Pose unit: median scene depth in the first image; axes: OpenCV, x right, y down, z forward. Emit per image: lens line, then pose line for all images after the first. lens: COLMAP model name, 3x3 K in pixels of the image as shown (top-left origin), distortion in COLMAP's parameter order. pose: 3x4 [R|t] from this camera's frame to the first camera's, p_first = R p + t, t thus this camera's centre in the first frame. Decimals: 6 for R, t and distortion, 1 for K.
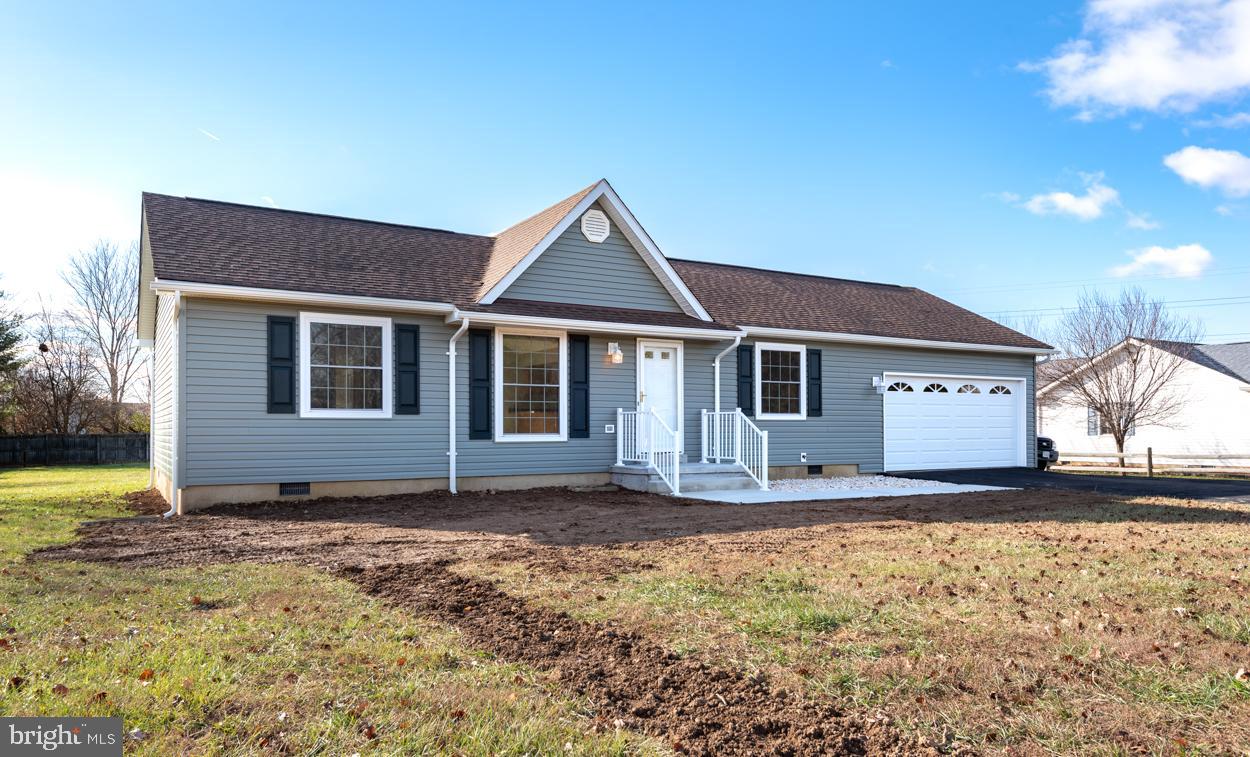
lens RADIAL K [[836.1, 0, 617.3], [0, 836.1, 420.7], [0, 0, 1]] dist [0.002049, -0.002250]
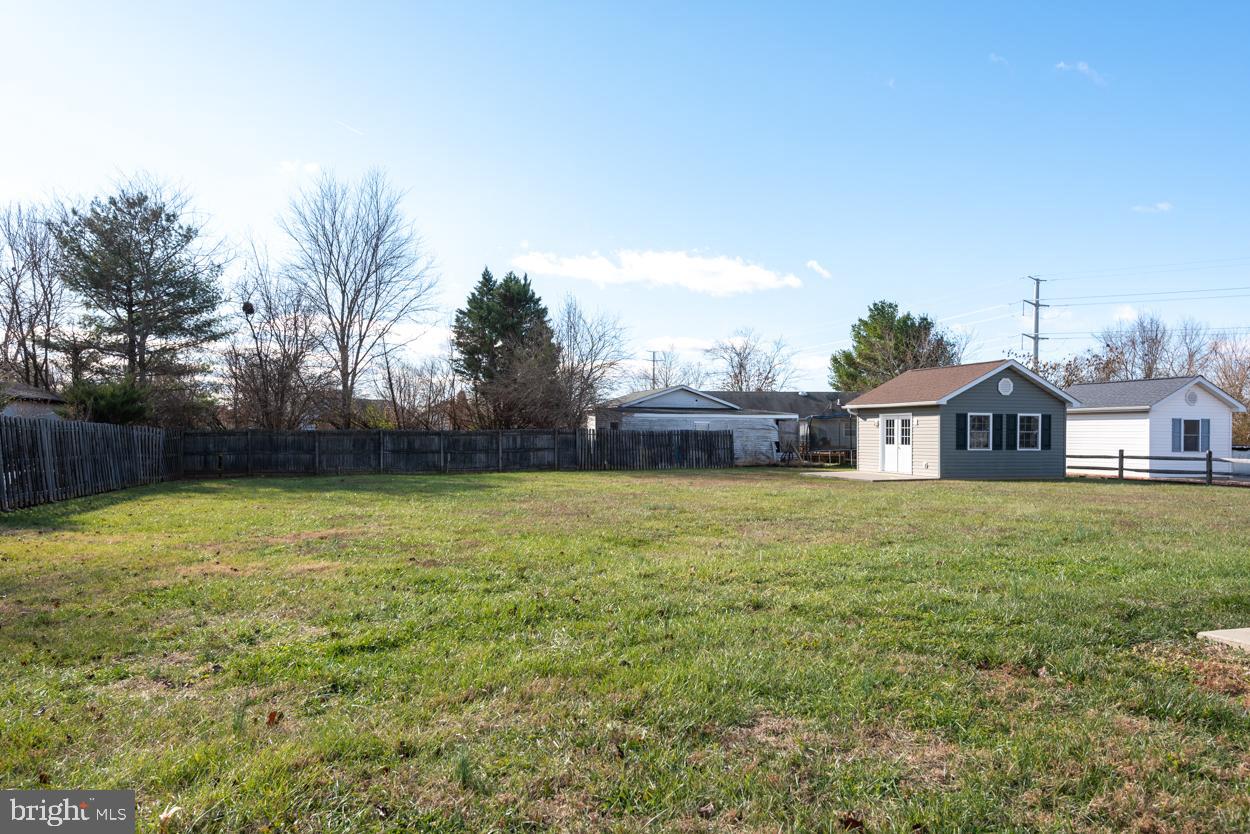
lens RADIAL K [[864.2, 0, 625.0], [0, 864.2, 425.8], [0, 0, 1]] dist [0.050968, -0.001326]
pose [[0.970373, 0.001969, -0.241604, -0.271083], [-0.000366, 0.999978, 0.006681, 0.010118], [0.241612, -0.006395, 0.970352, 0.490435]]
